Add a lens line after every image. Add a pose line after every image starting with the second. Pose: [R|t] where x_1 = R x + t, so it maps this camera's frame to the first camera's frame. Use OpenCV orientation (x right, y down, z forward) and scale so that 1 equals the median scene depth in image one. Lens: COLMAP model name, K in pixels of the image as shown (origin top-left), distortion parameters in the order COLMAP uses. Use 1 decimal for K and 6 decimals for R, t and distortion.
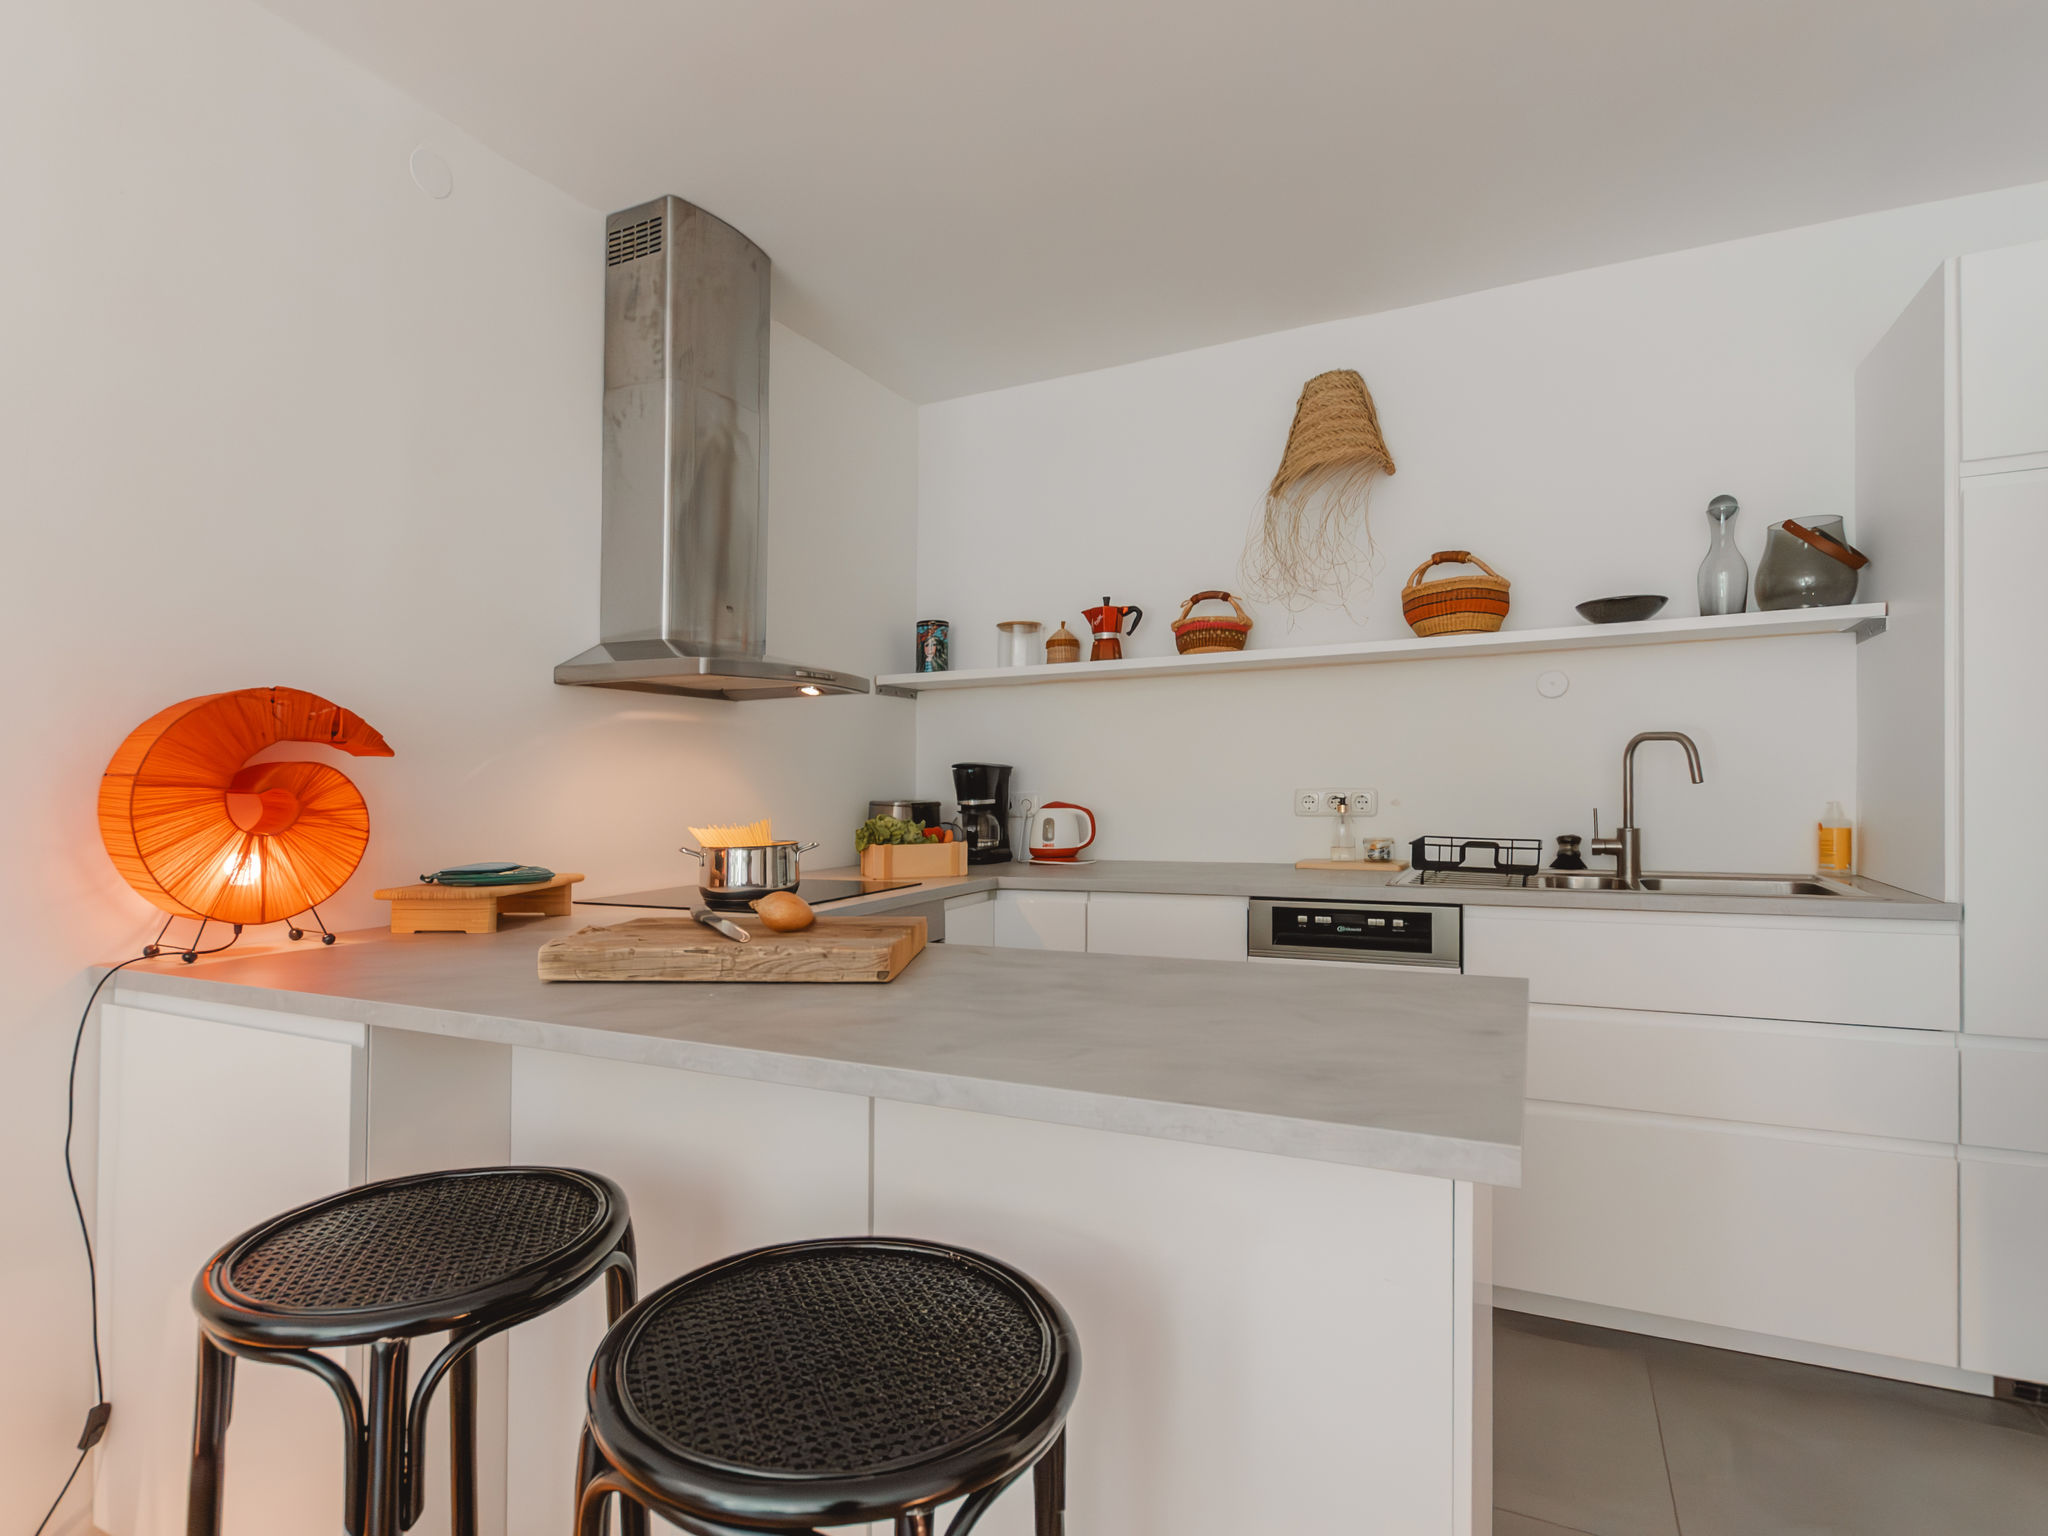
lens RADIAL K [[973.1, 0, 981.0], [0, 973.1, 769.8], [0, 0, 1]] dist [-0.001177, 0.001093]
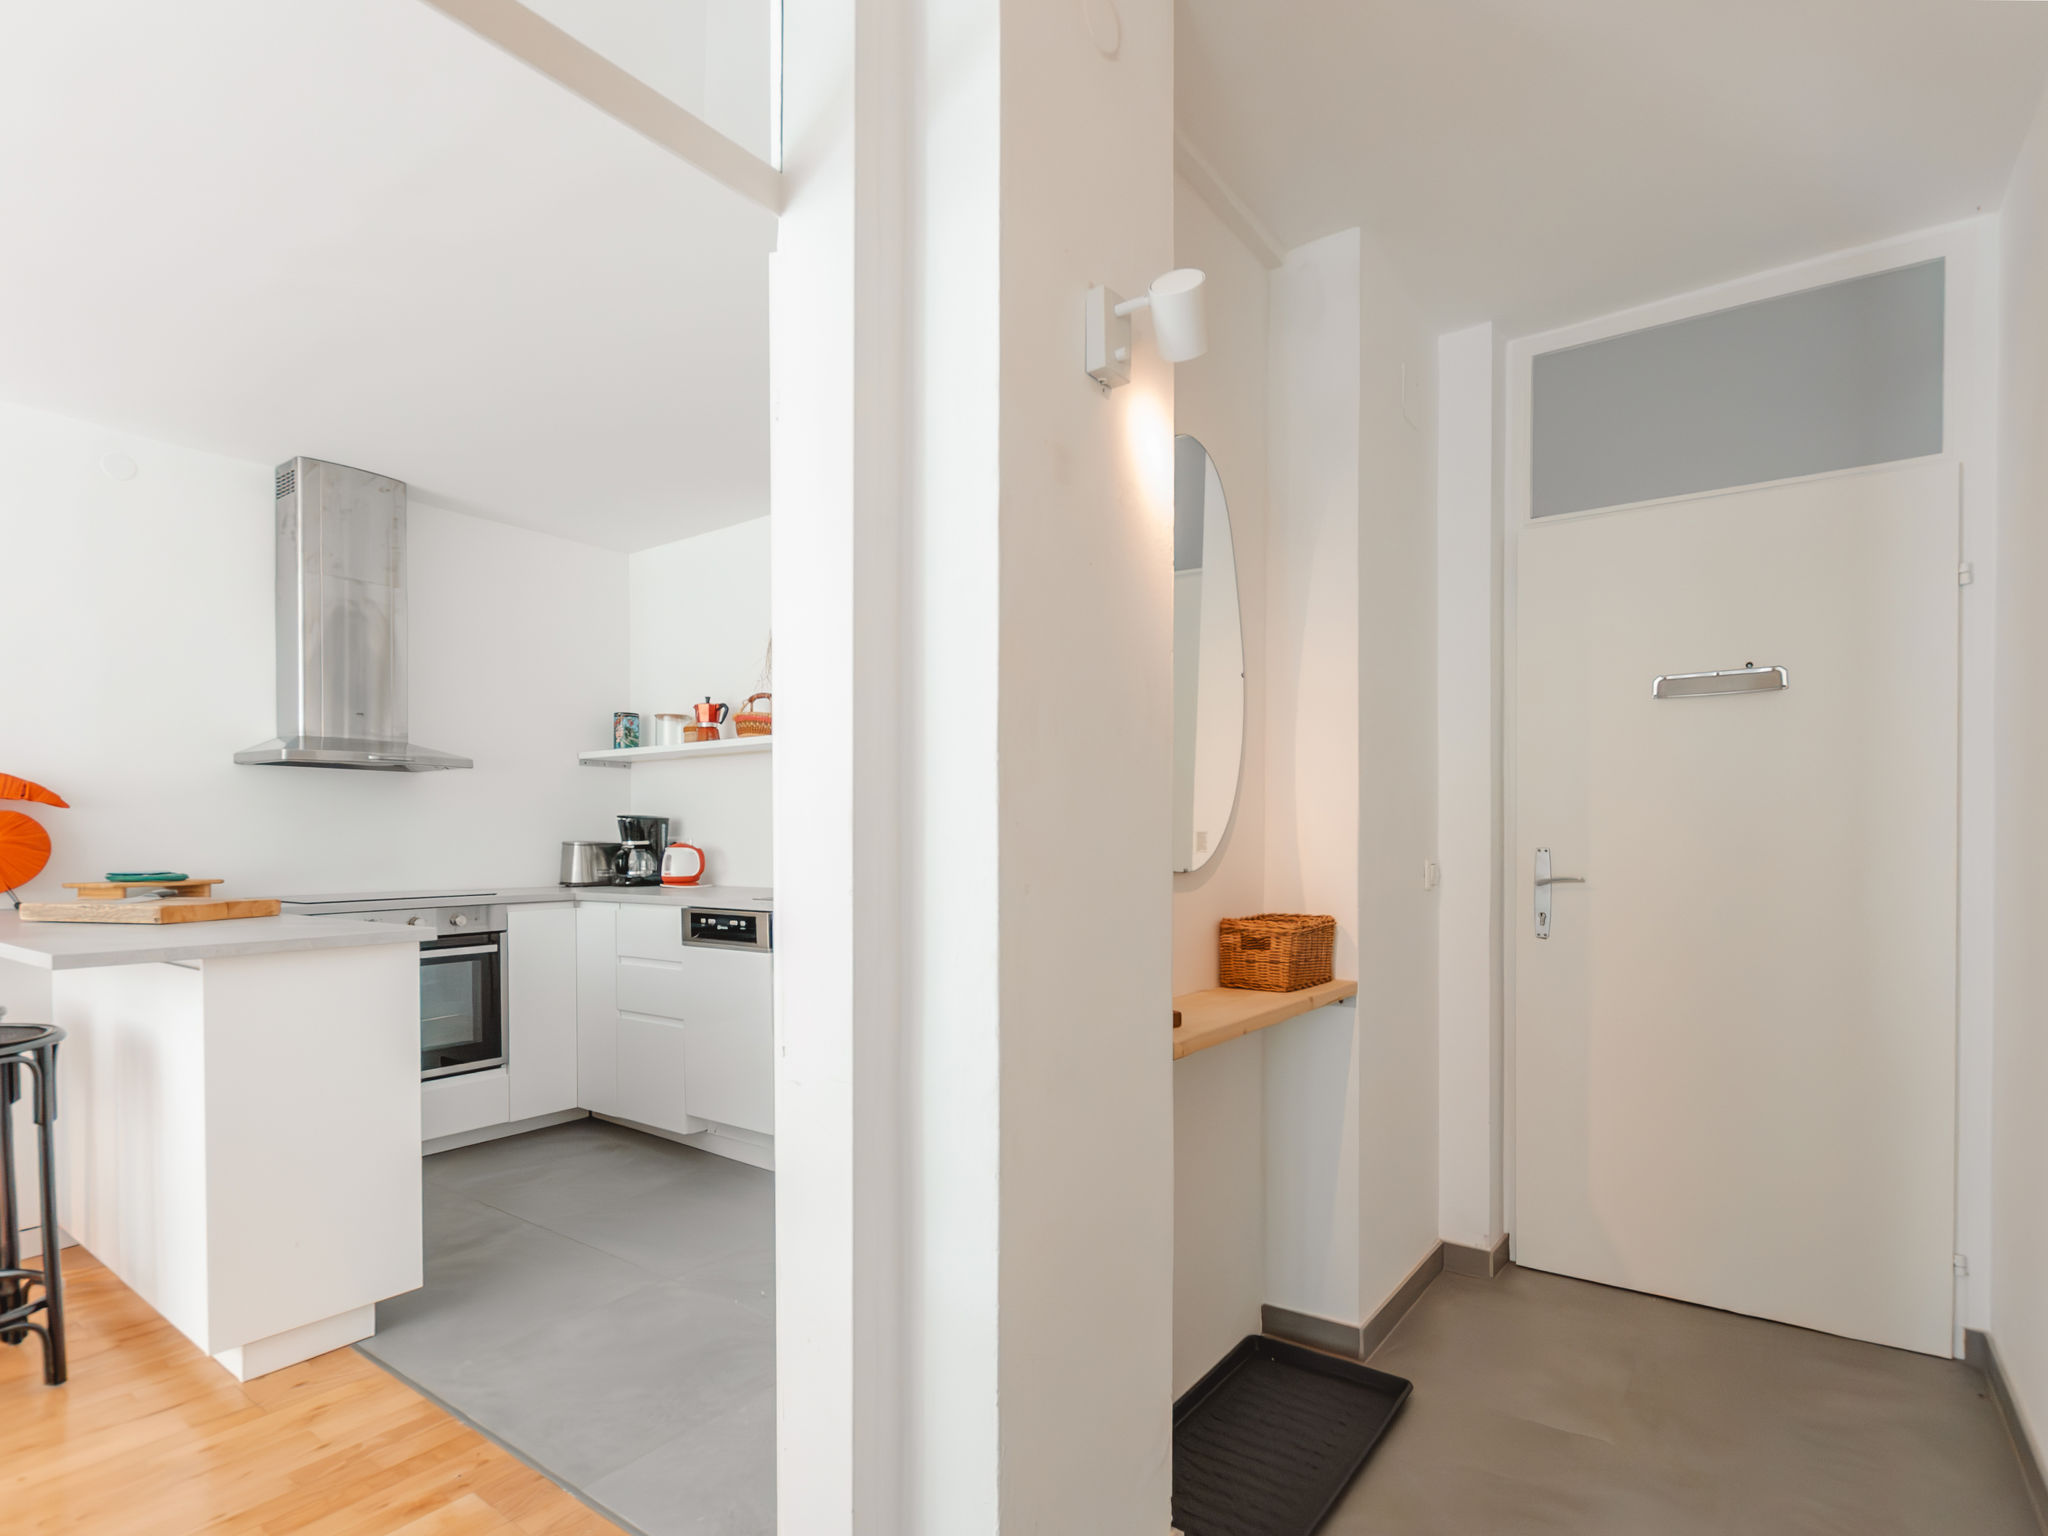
lens RADIAL K [[872.9, 0, 928.1], [0, 872.9, 841.1], [0, 0, 1]] dist [0.000918, -0.000143]
pose [[0.992028, 0.011496, -0.125494, 0.743834], [-0.008711, 0.999704, 0.022717, -0.002542], [0.125718, -0.021442, 0.991834, -0.251923]]
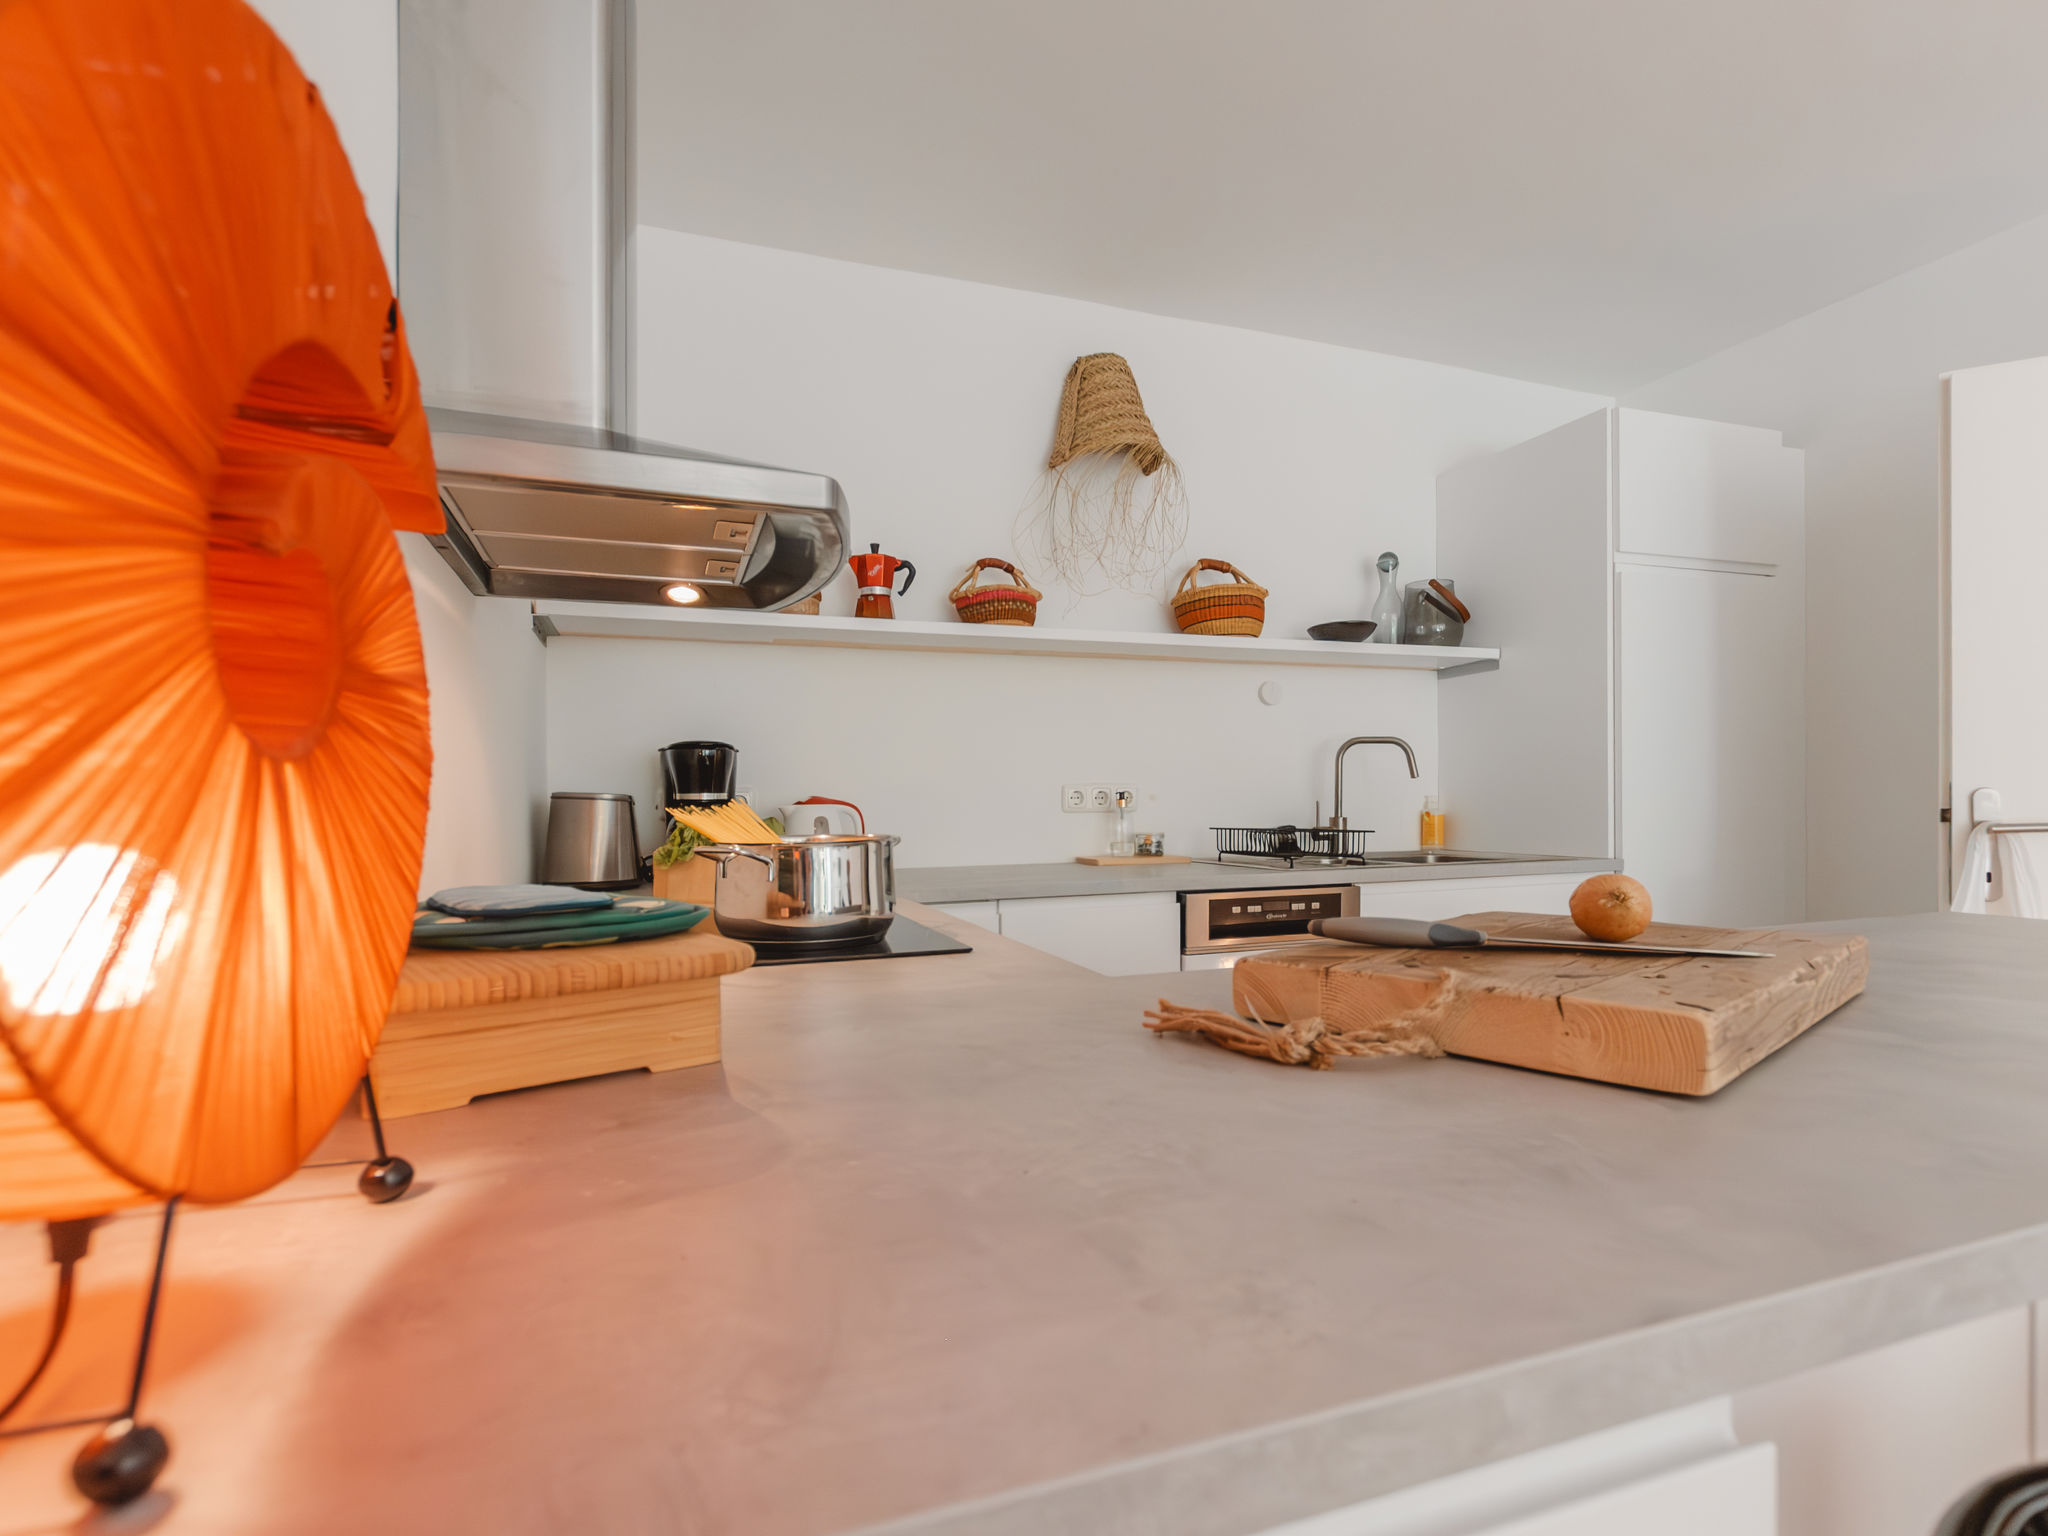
lens RADIAL K [[983.8, 0, 1039.1], [0, 983.8, 800.5], [0, 0, 1]] dist [0.001220, -0.000070]
pose [[0.709583, 0.007208, 0.704585, -0.432342], [-0.011202, 0.999937, 0.001053, 0.041411], [-0.704533, -0.008640, 0.709619, 0.399675]]
